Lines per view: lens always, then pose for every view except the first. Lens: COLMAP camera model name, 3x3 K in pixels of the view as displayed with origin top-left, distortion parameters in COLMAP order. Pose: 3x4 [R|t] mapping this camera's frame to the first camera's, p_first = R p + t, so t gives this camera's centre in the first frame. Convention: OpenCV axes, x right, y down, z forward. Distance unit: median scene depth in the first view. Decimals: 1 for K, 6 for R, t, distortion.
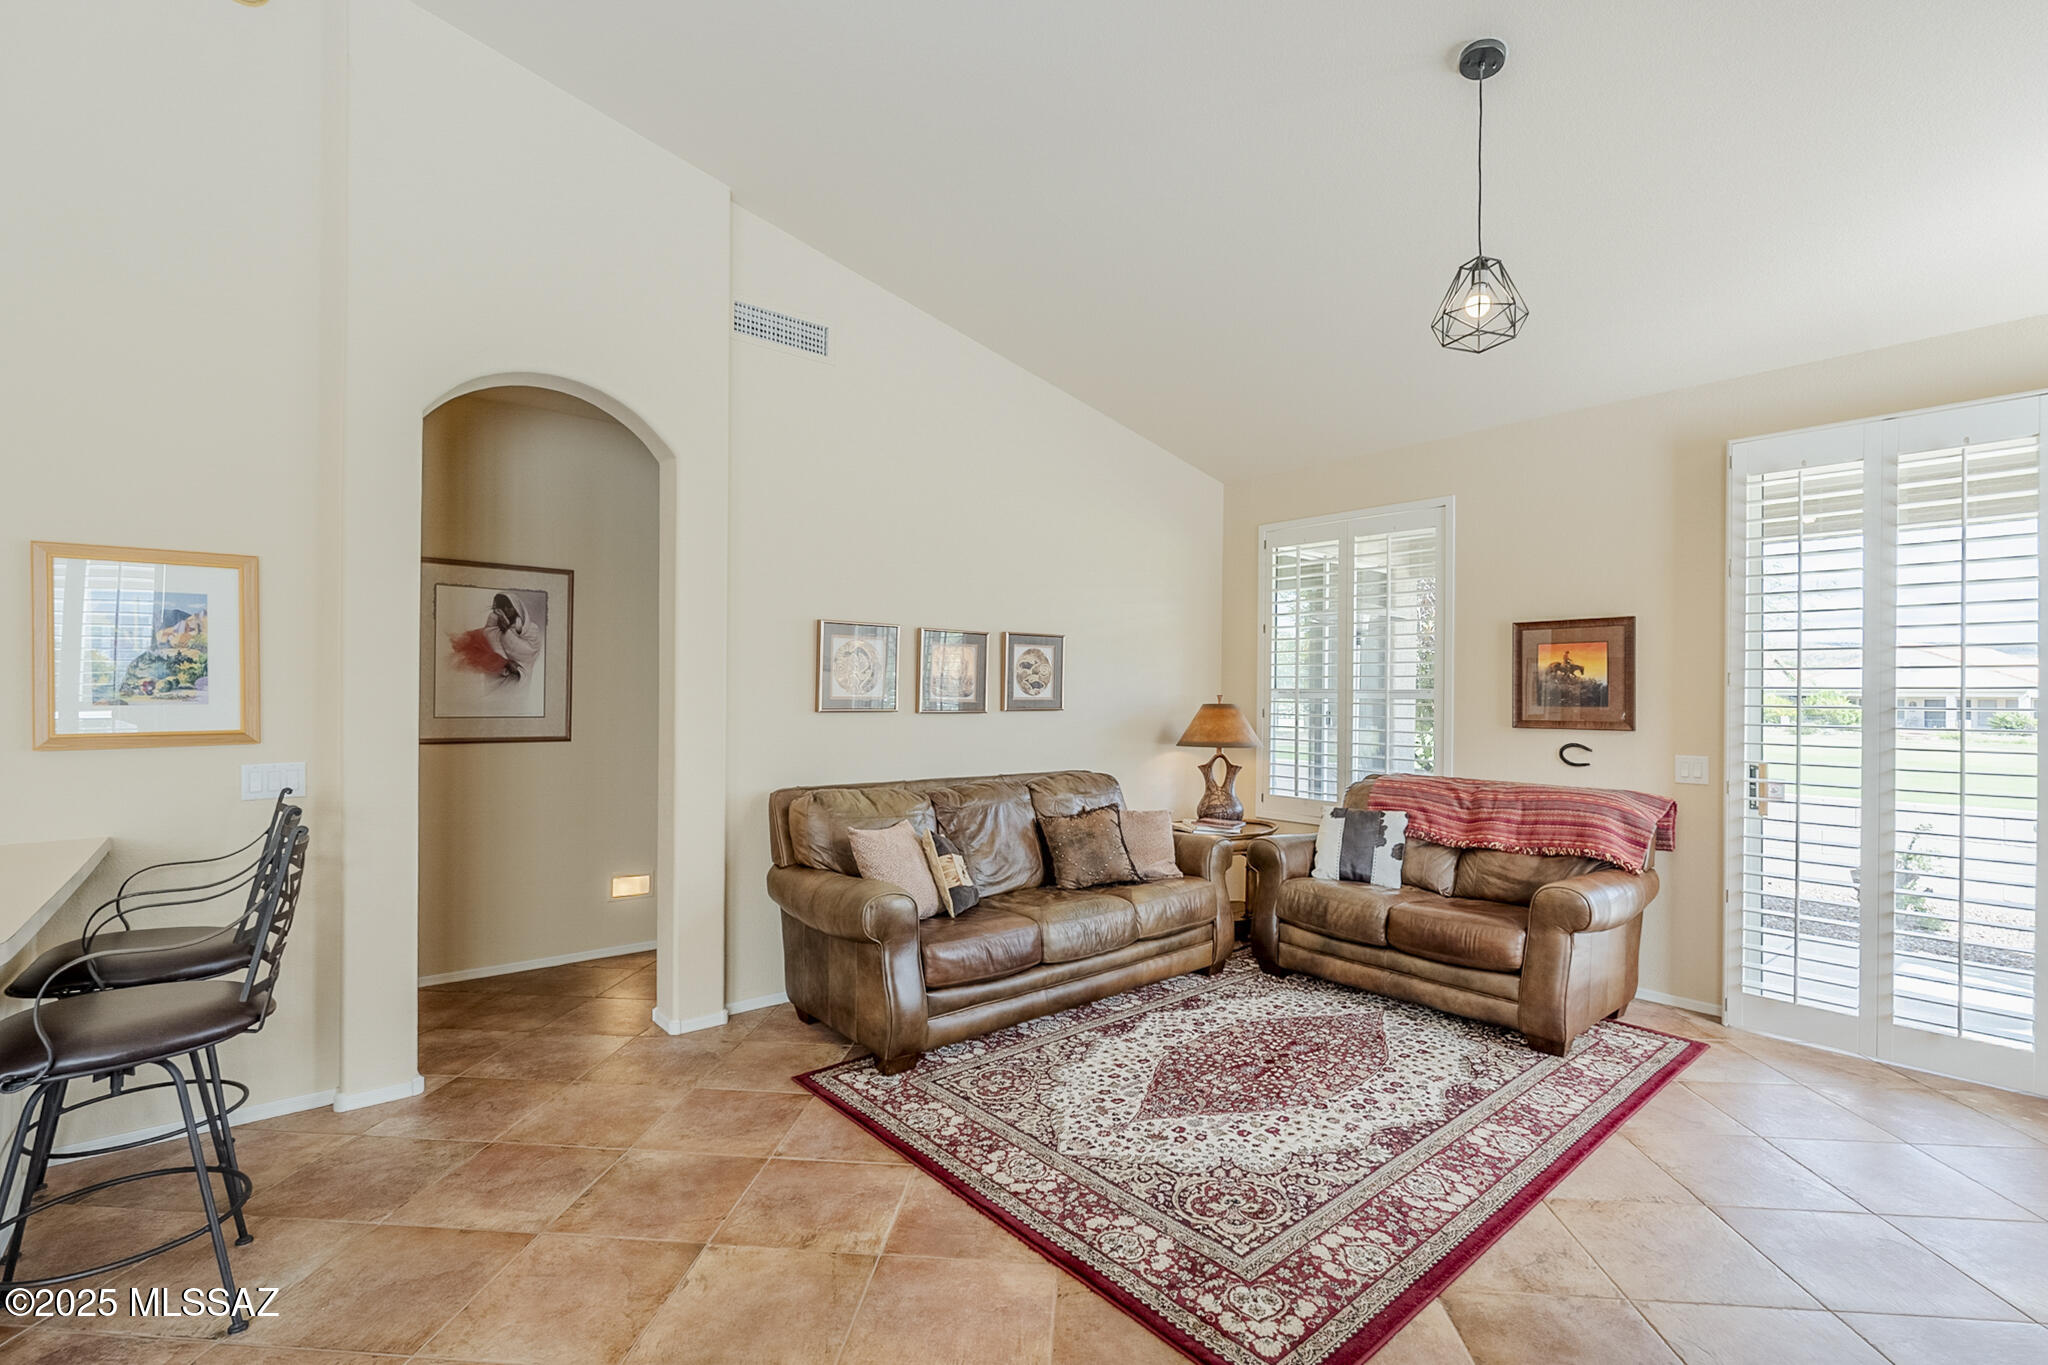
lens RADIAL K [[919.9, 0, 1011.4], [0, 919.9, 688.4], [0, 0, 1]] dist [-0.002760, -0.000431]
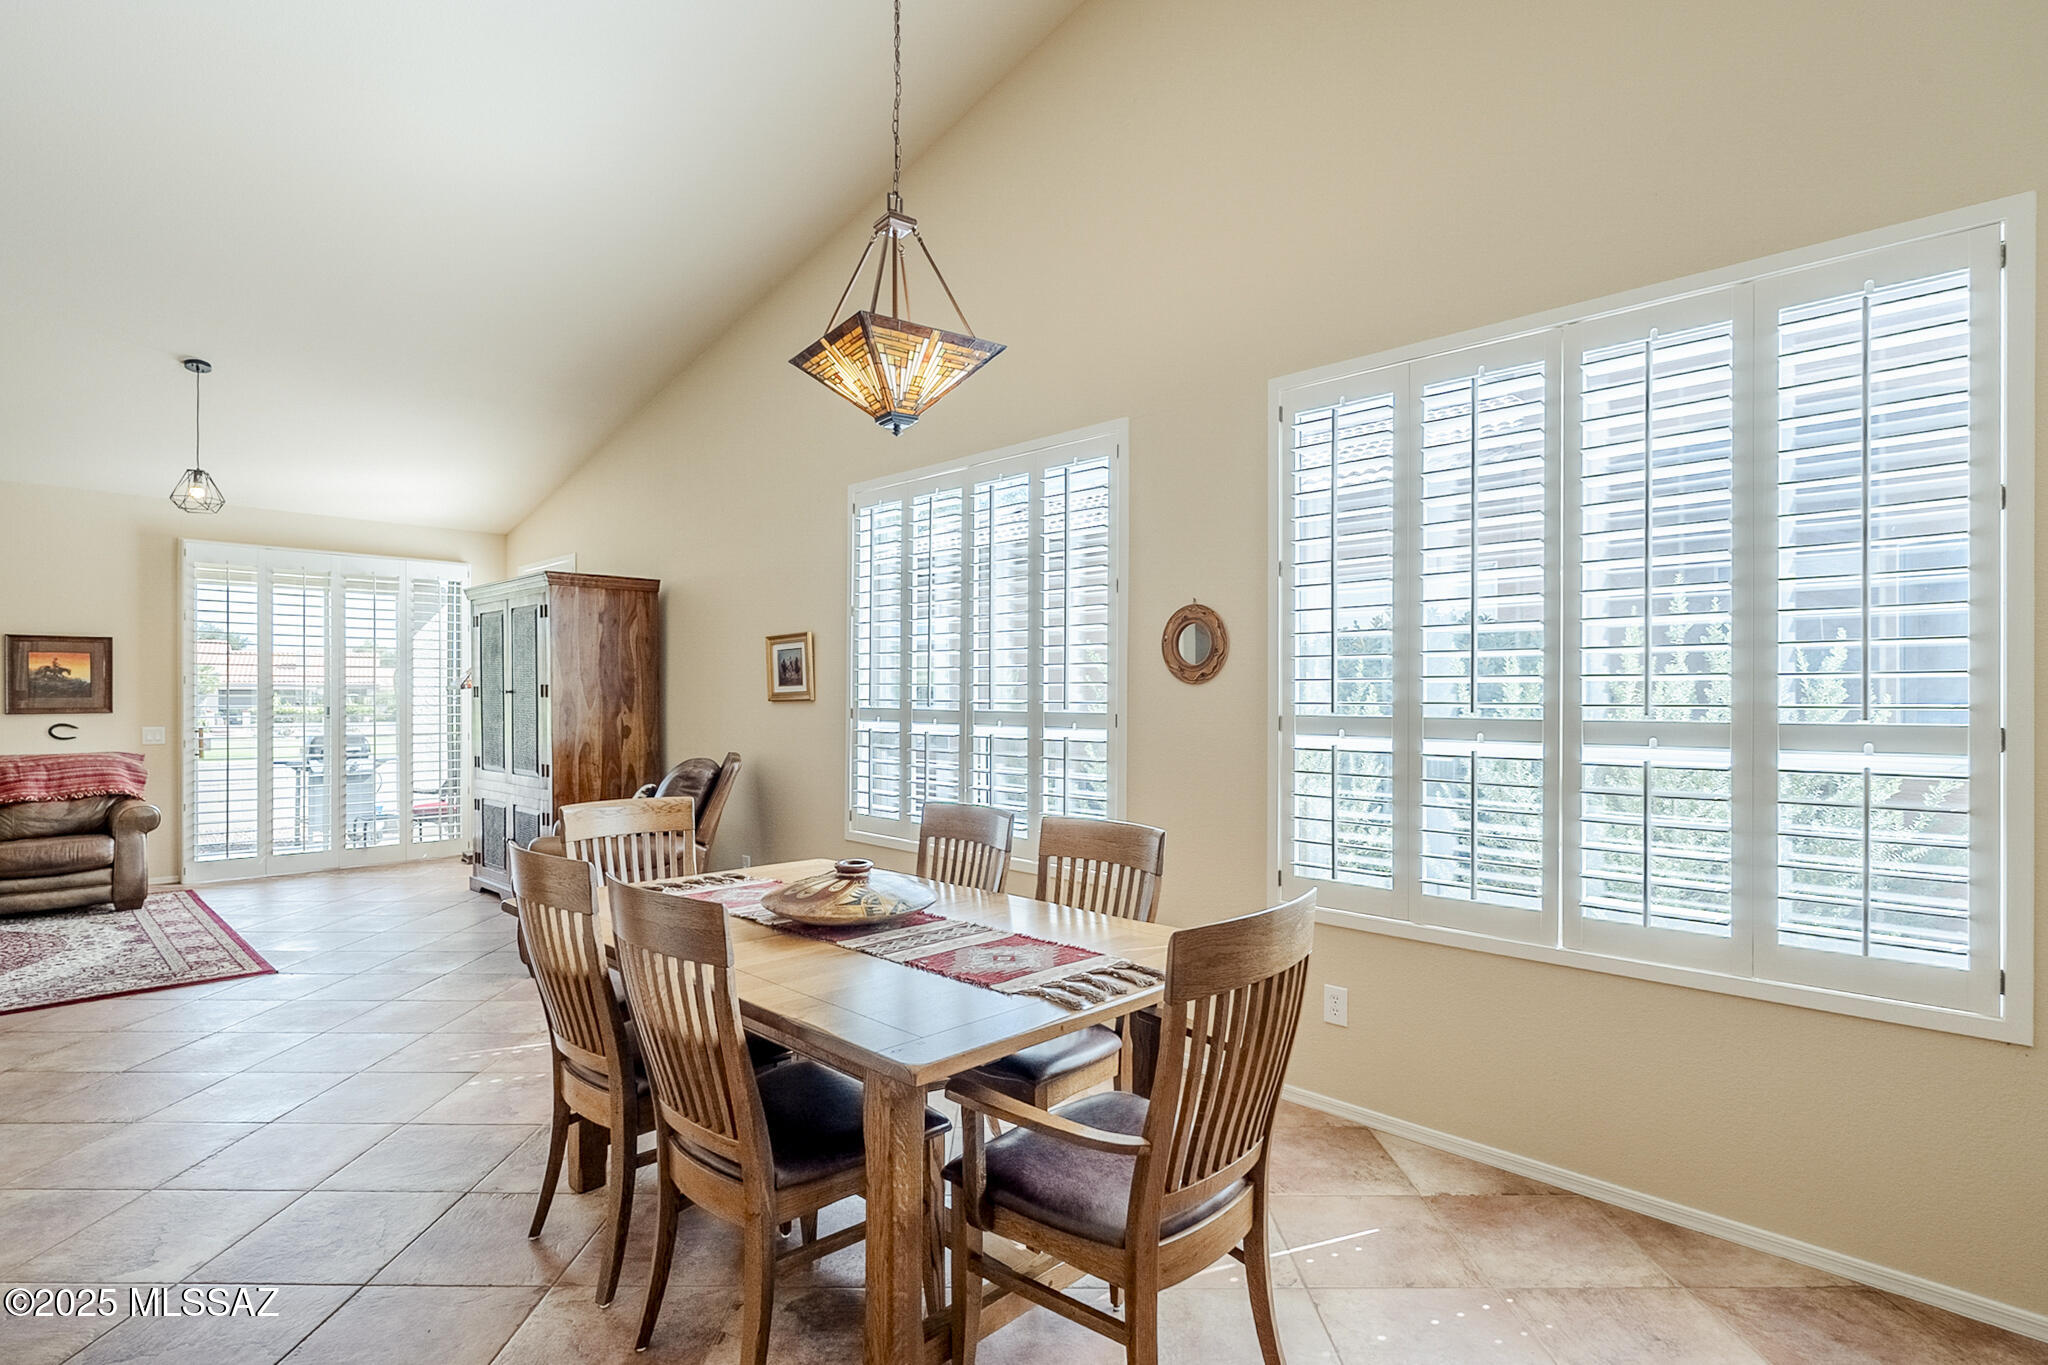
lens RADIAL K [[964.9, 0, 1054.2], [0, 964.9, 707.3], [0, 0, 1]] dist [0.000279, -0.002328]
pose [[-0.119527, -0.020951, 0.992610, -1.243717], [-0.012436, 0.999730, 0.019604, -0.015981], [-0.992753, -0.010001, -0.119755, -0.410791]]
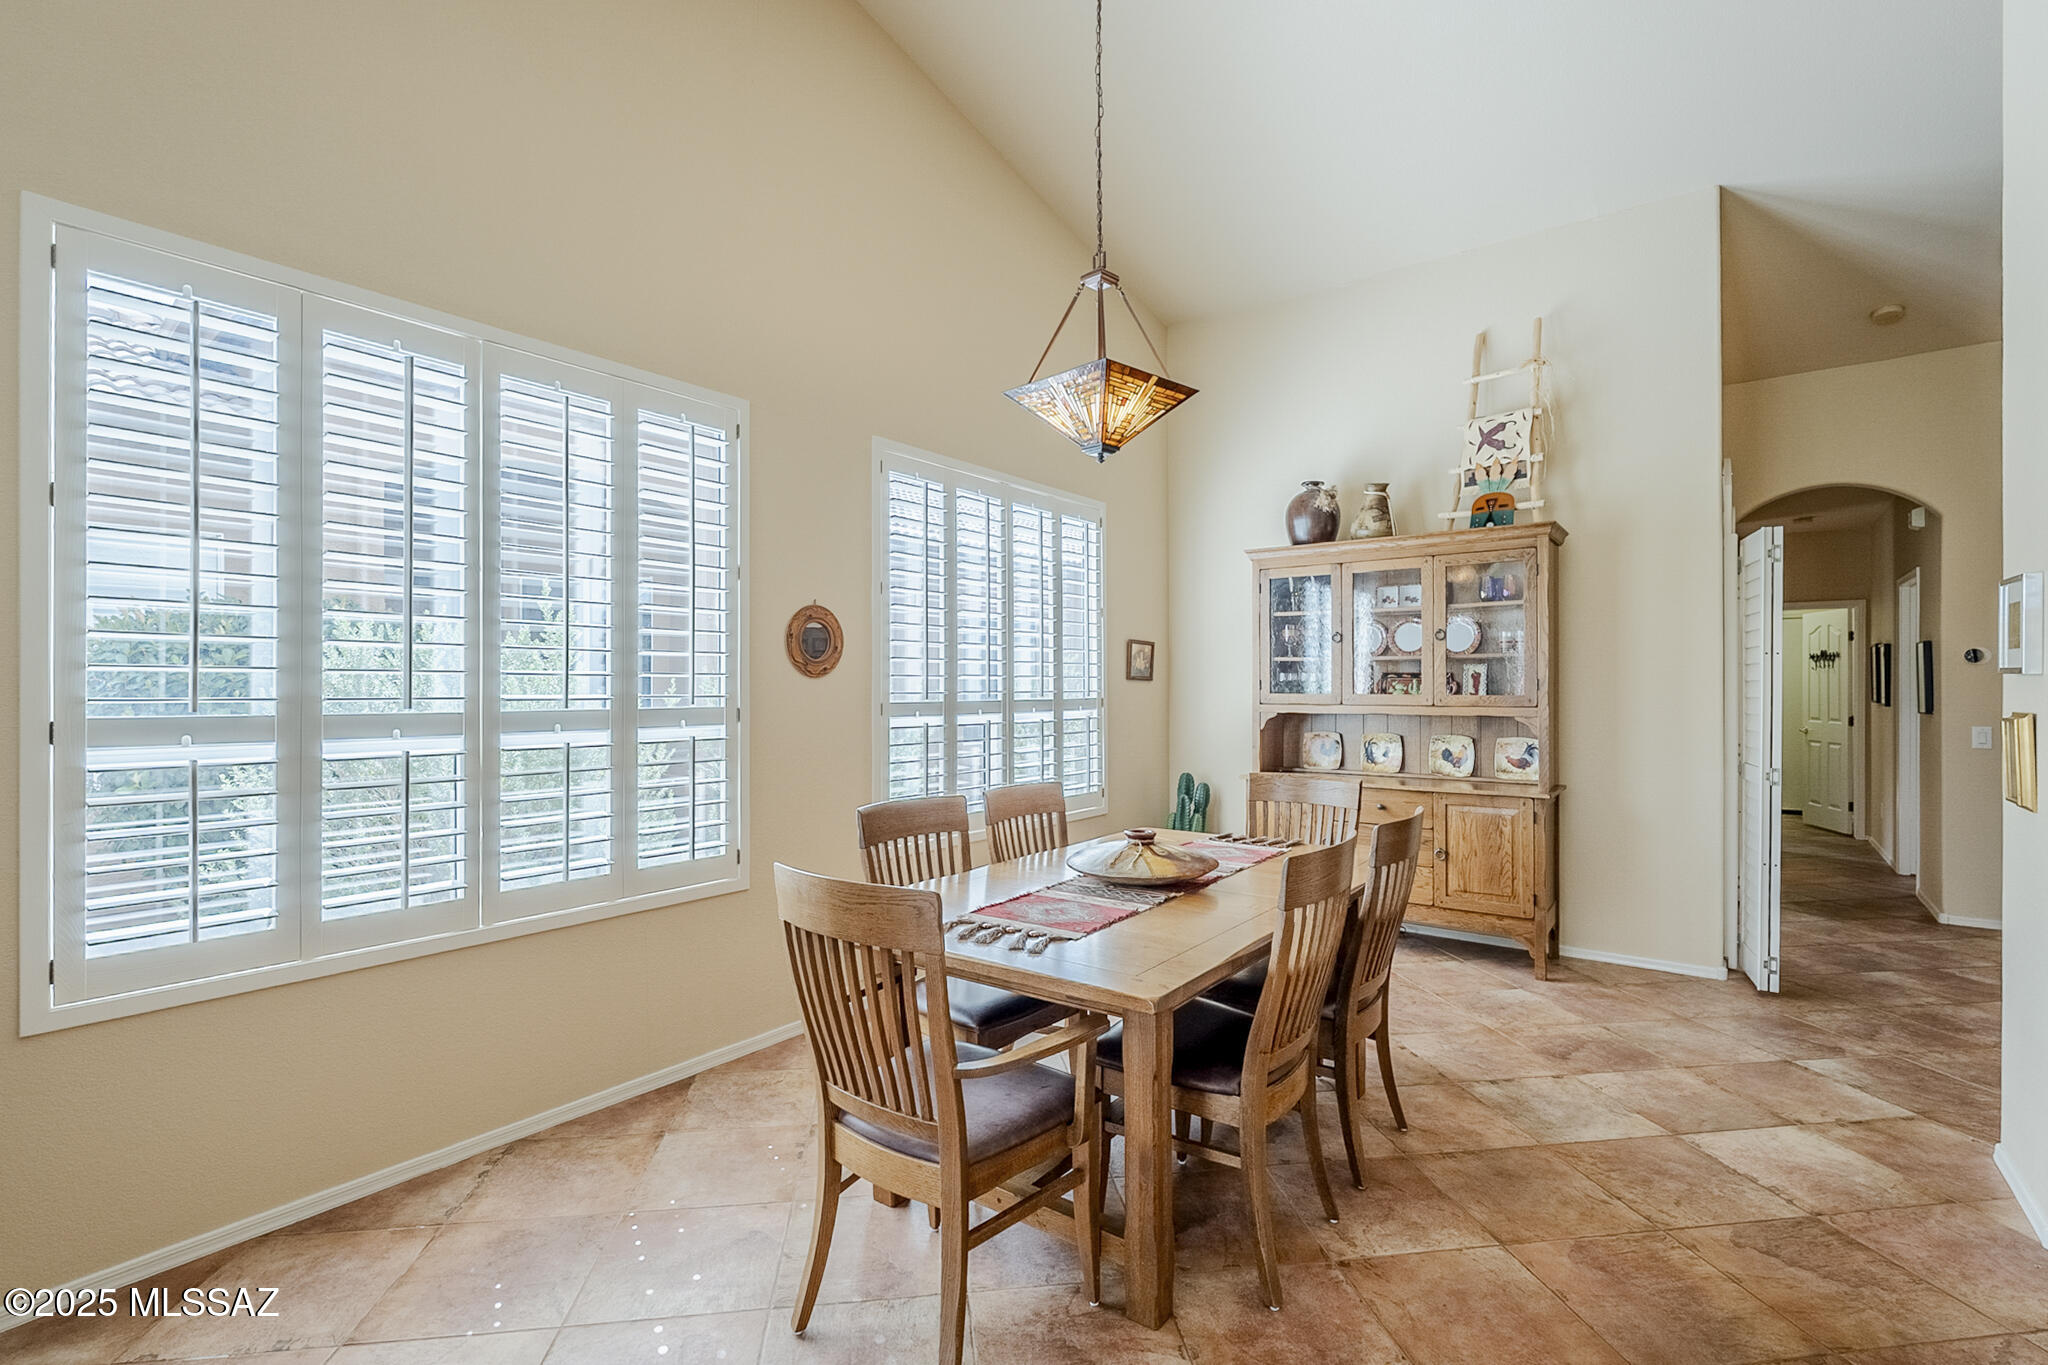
lens RADIAL K [[919.9, 0, 1021.7], [0, 919.9, 691.4], [0, 0, 1]] dist [-0.002760, -0.000431]
pose [[-0.974465, -0.002623, -0.224524, -0.302268], [-0.001156, 0.999977, -0.006664, -0.000347], [0.224536, -0.006234, -0.974446, 0.366317]]
